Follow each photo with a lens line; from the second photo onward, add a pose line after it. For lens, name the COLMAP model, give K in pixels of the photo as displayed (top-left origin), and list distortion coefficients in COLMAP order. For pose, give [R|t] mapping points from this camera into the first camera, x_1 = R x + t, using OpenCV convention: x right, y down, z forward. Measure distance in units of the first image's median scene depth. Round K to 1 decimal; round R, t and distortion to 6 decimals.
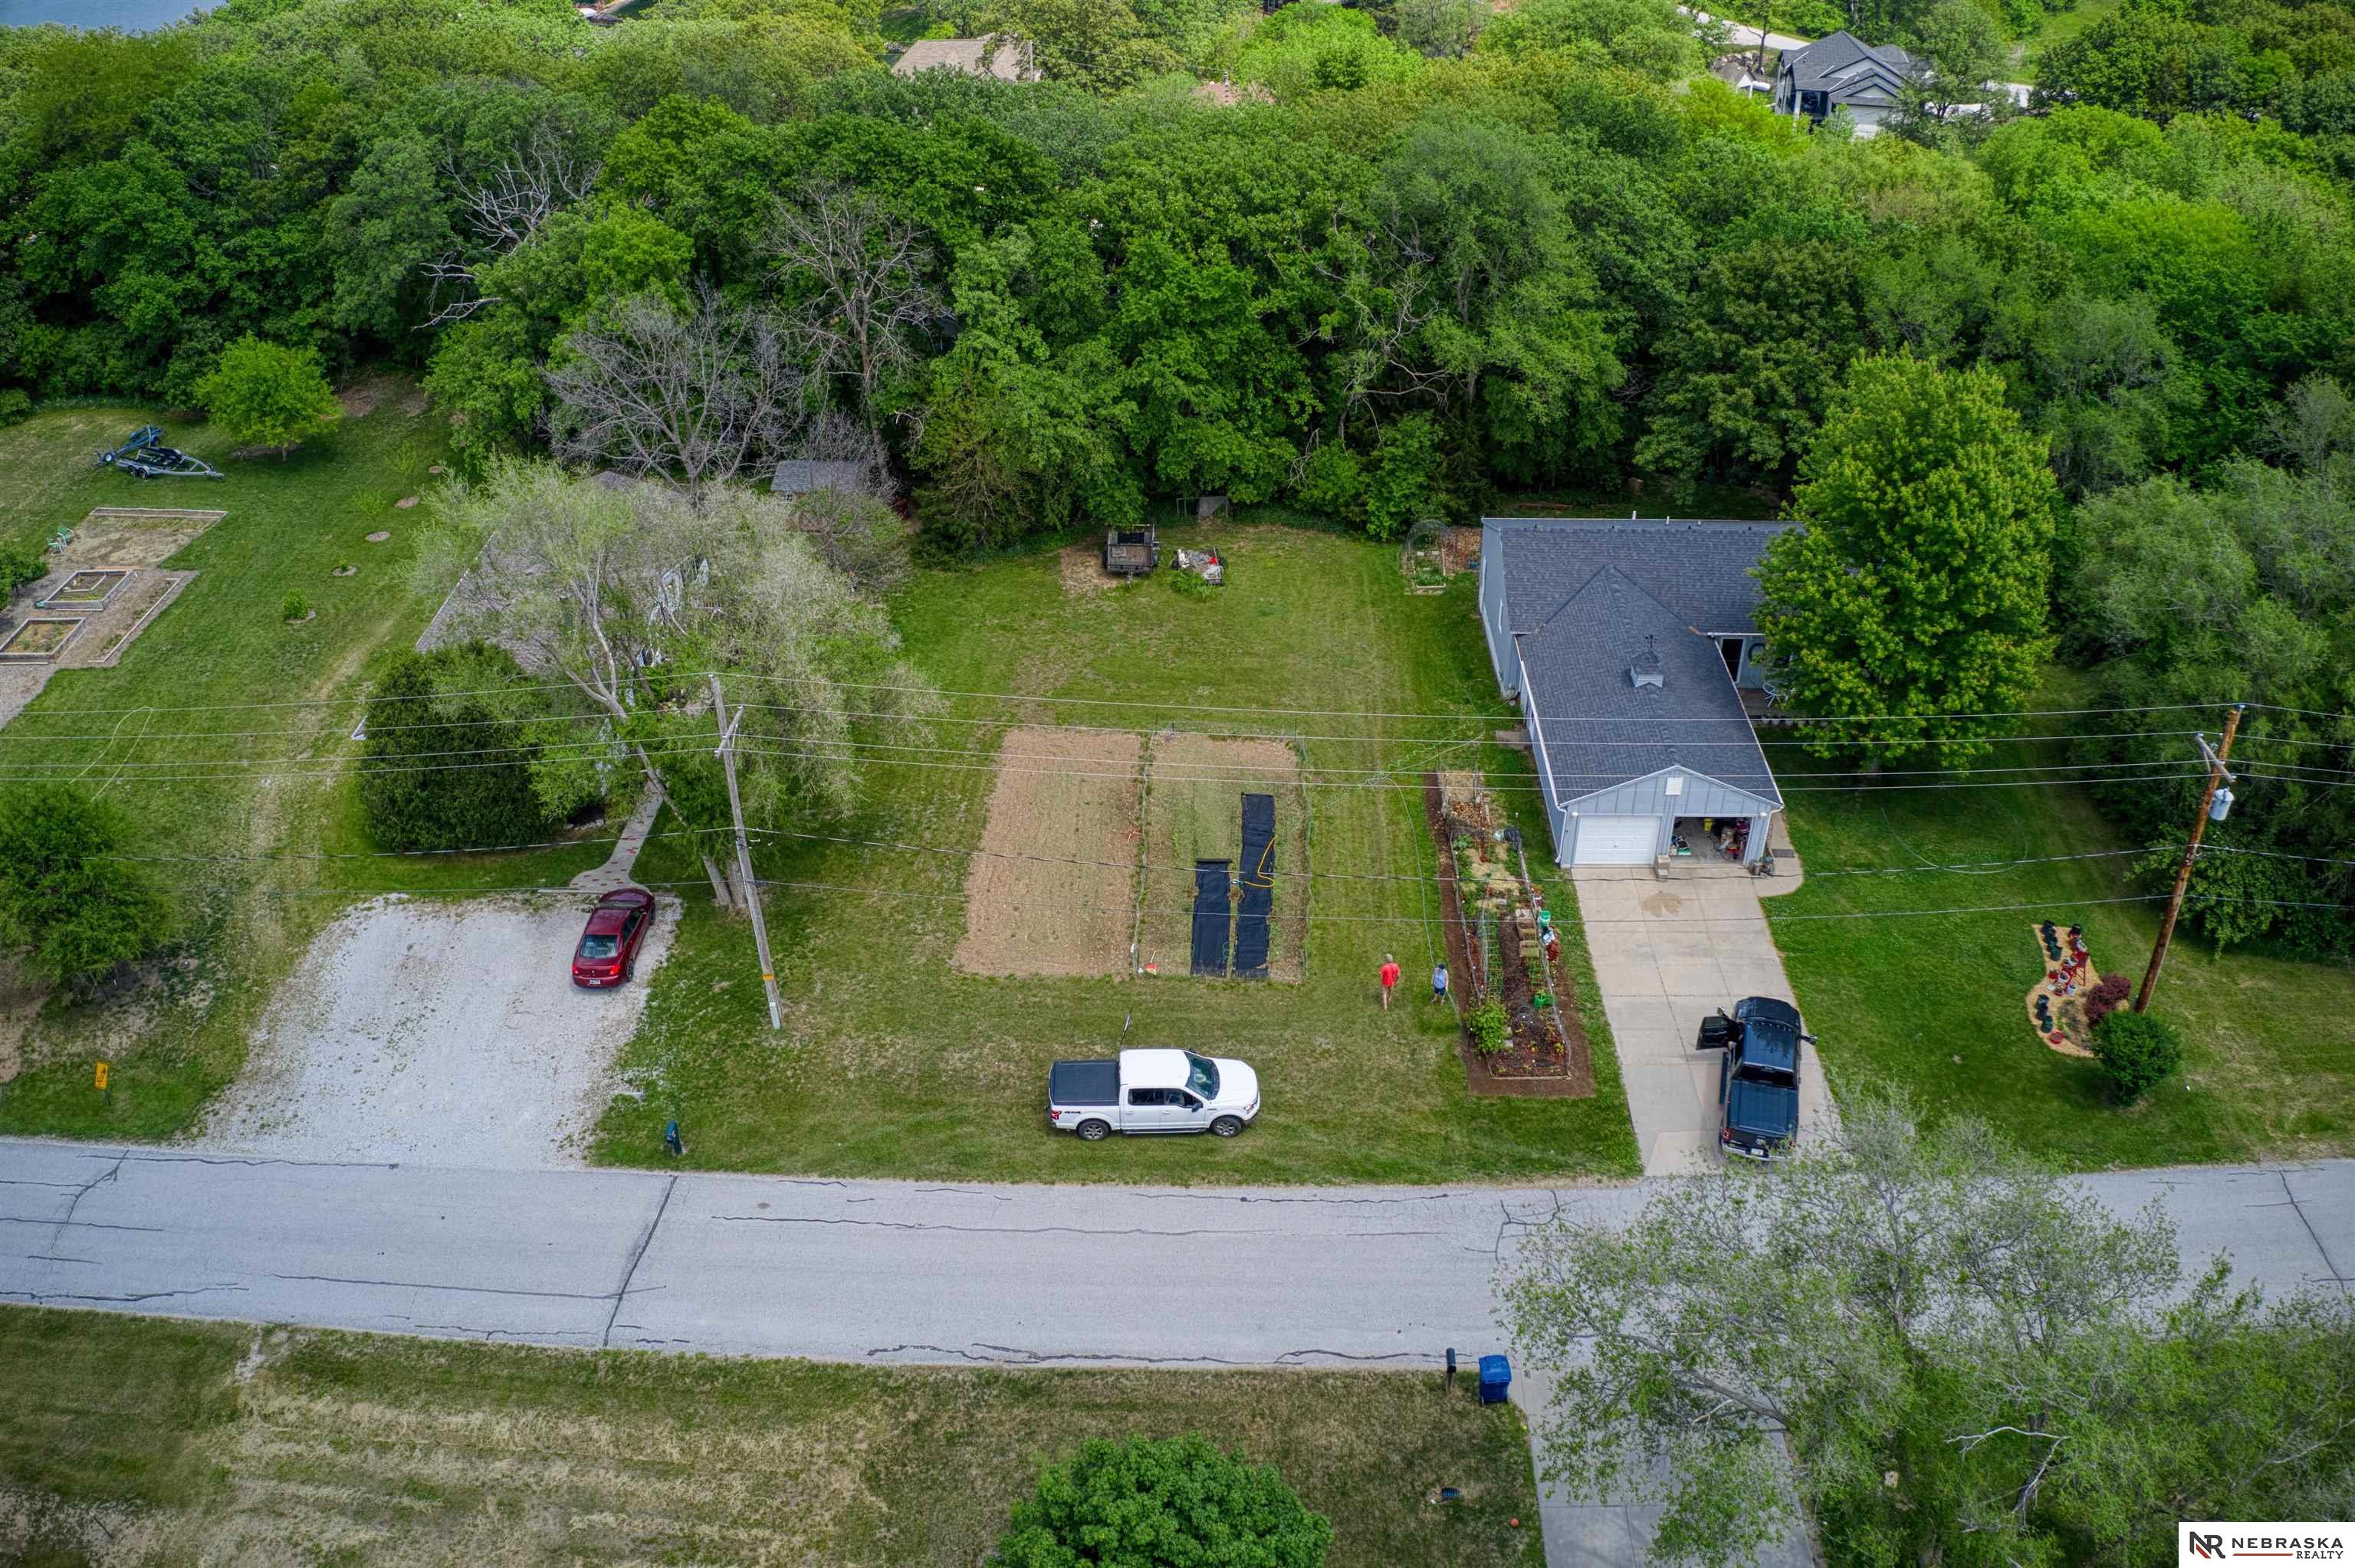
lens RADIAL K [[1880.4, 0, 1177.5], [0, 1880.4, 784.0], [0, 0, 1]] dist [-0.180975, 0.008685]
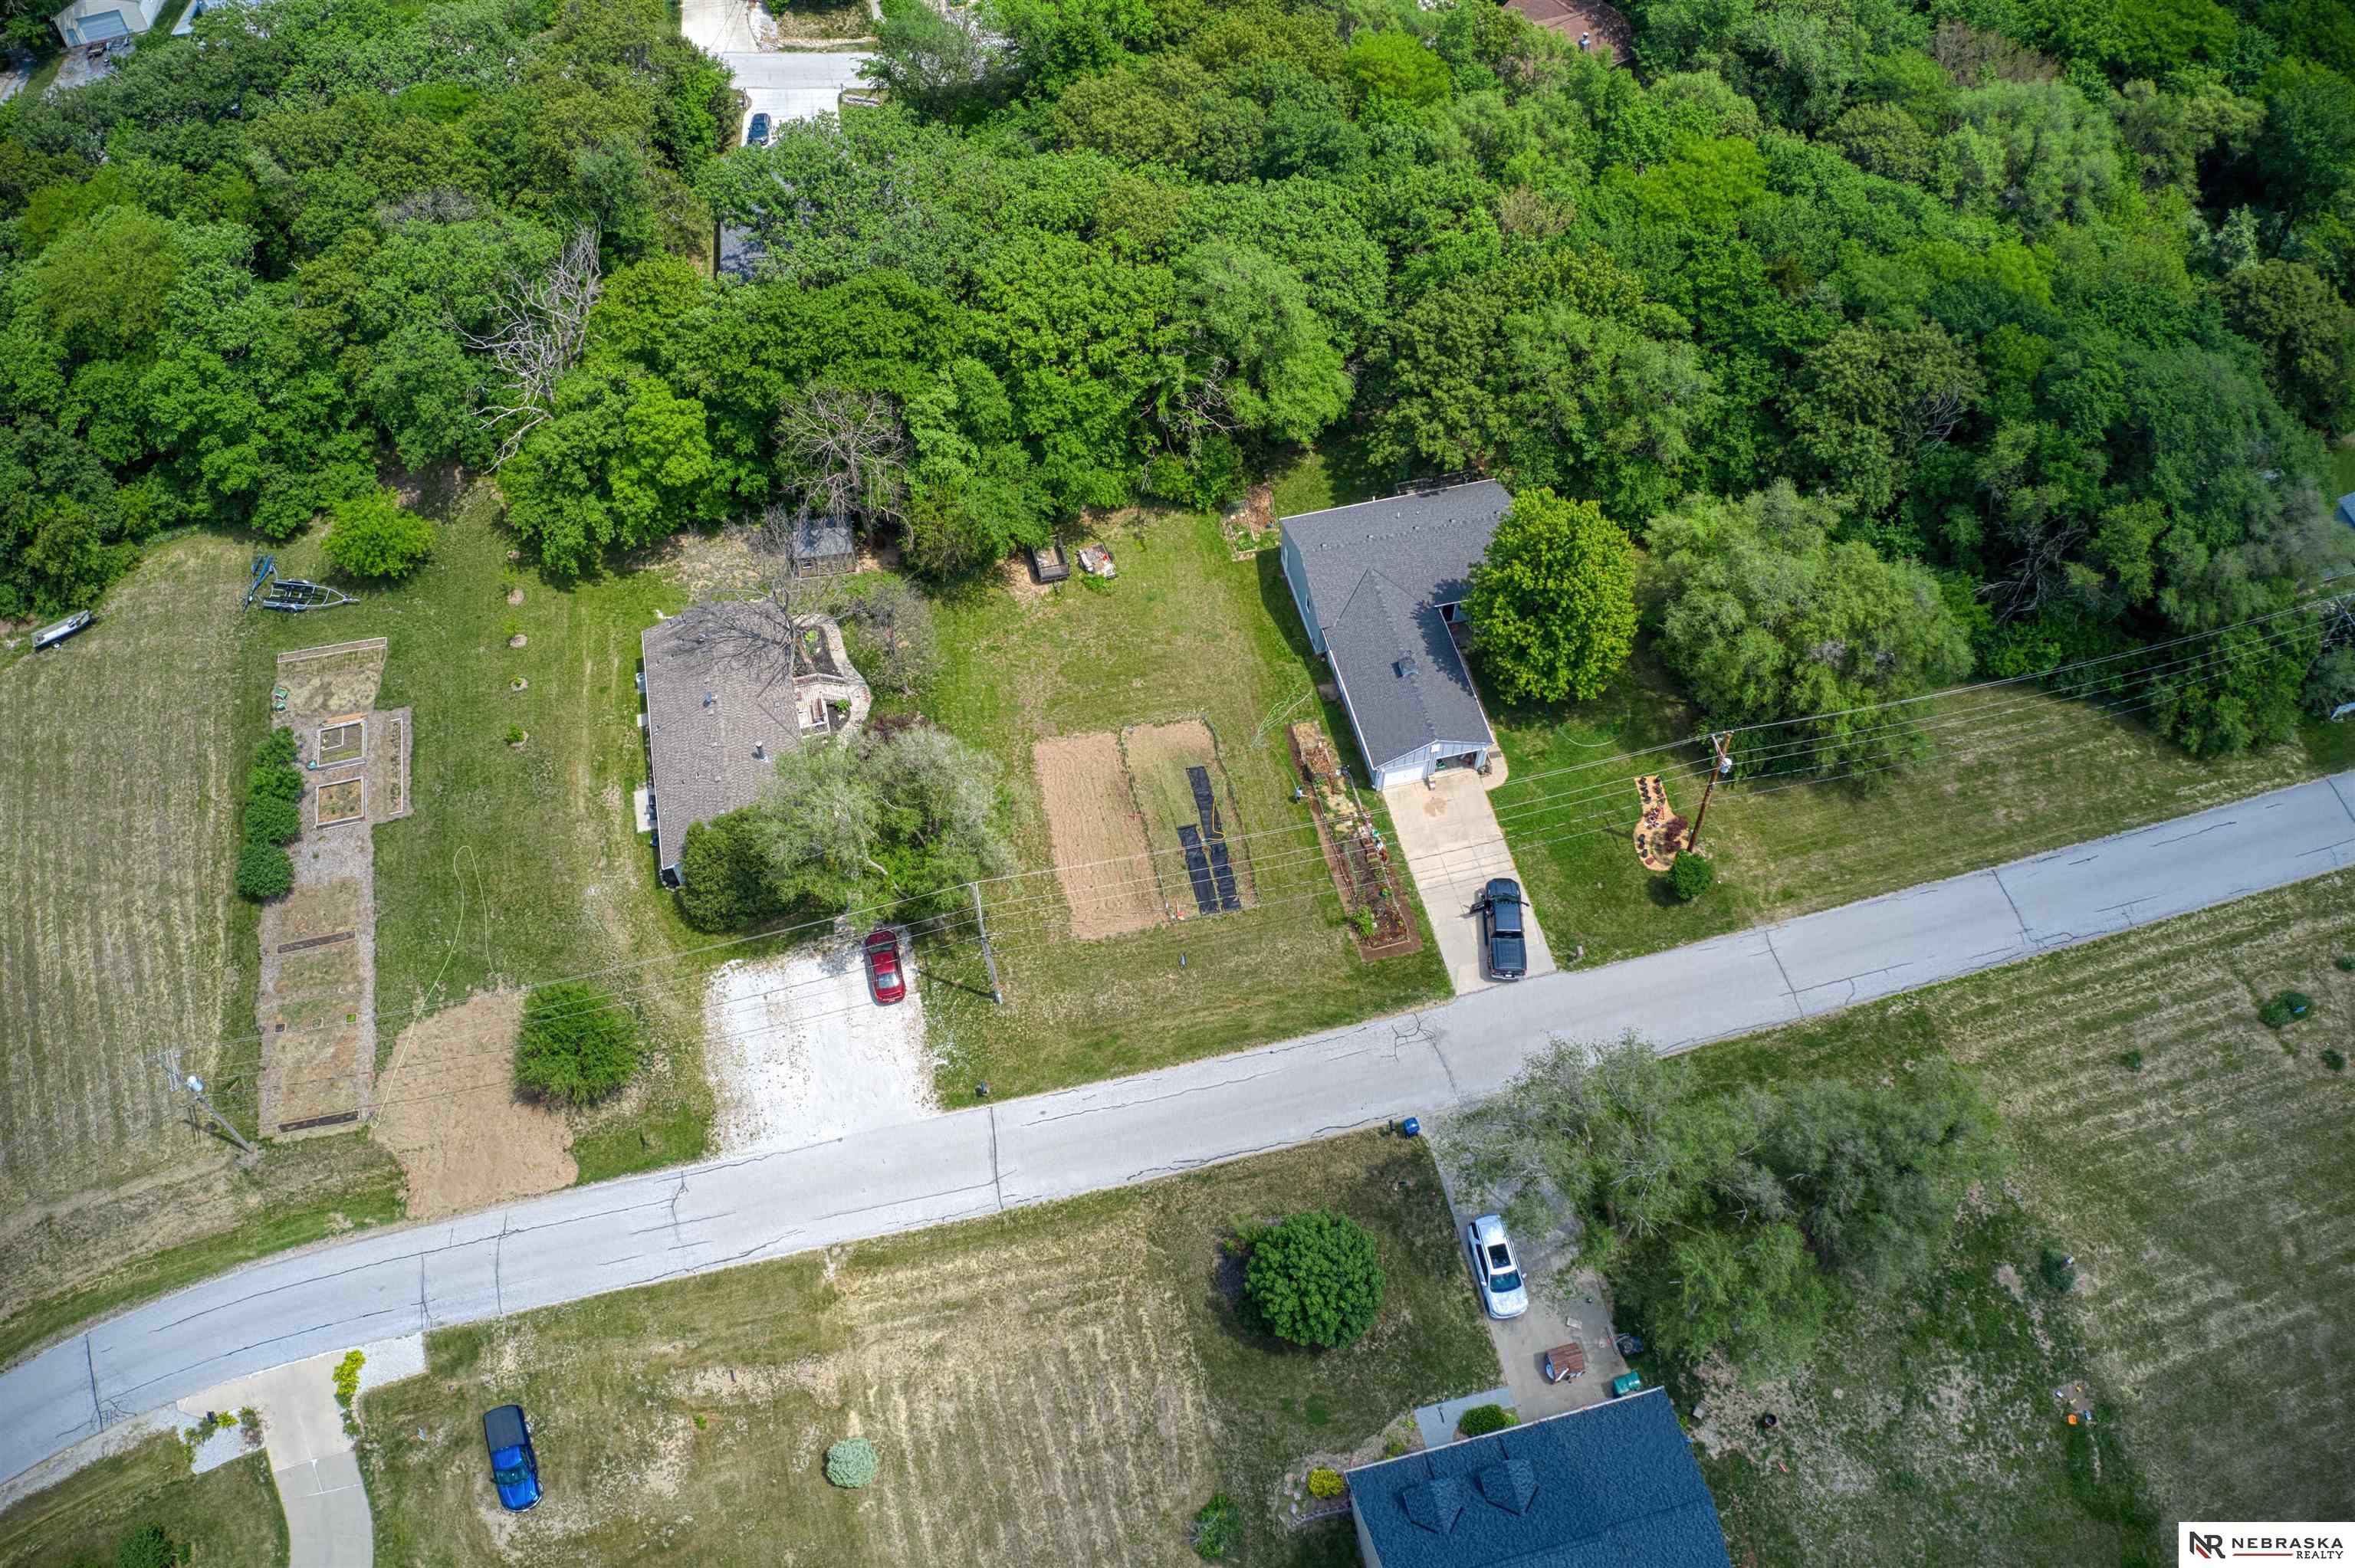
lens RADIAL K [[1880.4, 0, 1177.5], [0, 1880.4, 784.0], [0, 0, 1]] dist [-0.180975, 0.008685]
pose [[0.966698, -0.214431, 0.139693, -0.244763], [0.150121, 0.917202, 0.369057, -0.698301], [-0.207264, -0.335796, 0.918848, -0.655736]]
